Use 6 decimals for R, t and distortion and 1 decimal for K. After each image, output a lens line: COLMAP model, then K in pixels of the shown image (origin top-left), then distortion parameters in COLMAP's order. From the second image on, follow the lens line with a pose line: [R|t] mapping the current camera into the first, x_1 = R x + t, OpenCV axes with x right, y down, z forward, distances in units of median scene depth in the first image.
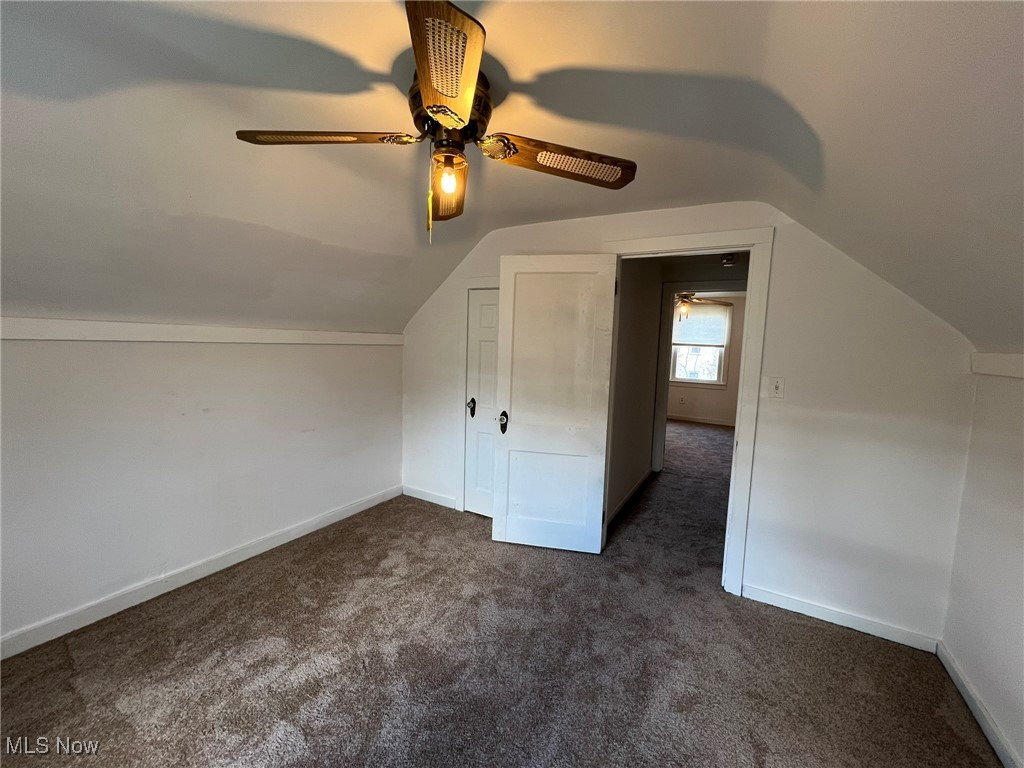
lens RADIAL K [[411.3, 0, 509.3], [0, 411.3, 380.8], [0, 0, 1]] dist [-0.001888, 0.000496]
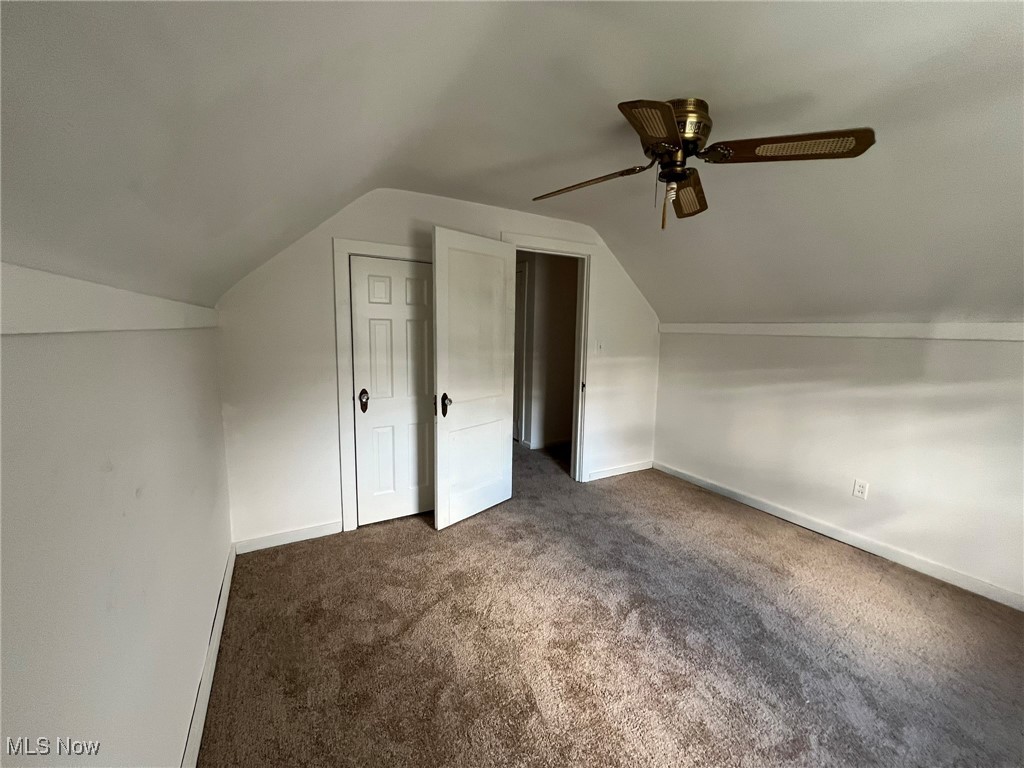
lens RADIAL K [[408.8, 0, 508.5], [0, 408.8, 380.8], [0, 0, 1]] dist [-0.001658, 0.000210]
pose [[0.506628, -0.139068, 0.850875, -0.801034], [0.082121, 0.990202, 0.112943, -0.054989], [-0.858245, 0.012655, 0.513084, 0.416380]]
